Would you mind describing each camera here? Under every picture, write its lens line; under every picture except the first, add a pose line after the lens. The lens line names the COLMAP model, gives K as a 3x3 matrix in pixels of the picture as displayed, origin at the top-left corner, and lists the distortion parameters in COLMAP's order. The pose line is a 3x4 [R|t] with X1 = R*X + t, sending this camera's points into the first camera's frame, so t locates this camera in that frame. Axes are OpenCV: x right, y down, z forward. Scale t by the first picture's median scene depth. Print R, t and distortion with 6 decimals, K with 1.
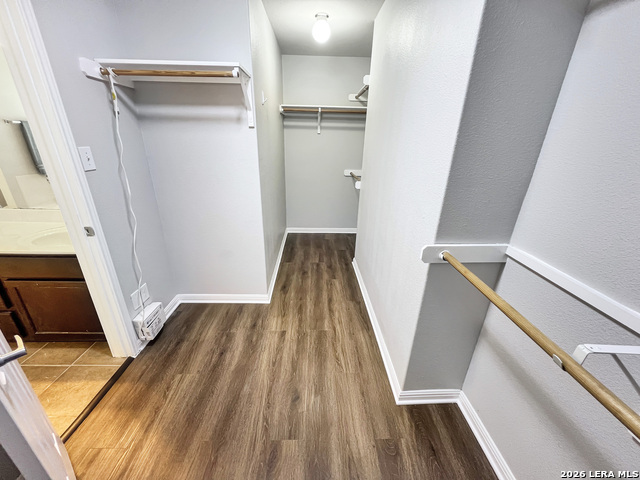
lens RADIAL K [[254.5, 0, 320.6], [0, 254.5, 239.5], [0, 0, 1]] dist [-0.002241, -0.000155]
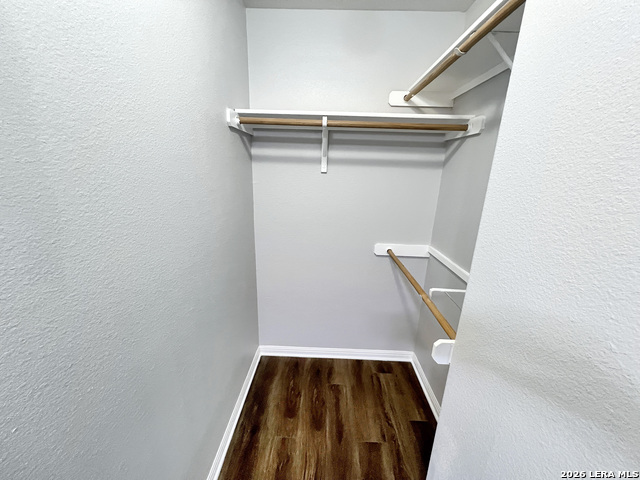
lens RADIAL K [[254.5, 0, 320.6], [0, 254.5, 239.5], [0, 0, 1]] dist [-0.002241, -0.000155]
pose [[0.998597, 0.022345, -0.048017, 0.013922], [-0.027545, 0.993493, -0.110513, -0.250260], [0.045235, 0.111680, 0.992714, 0.565262]]
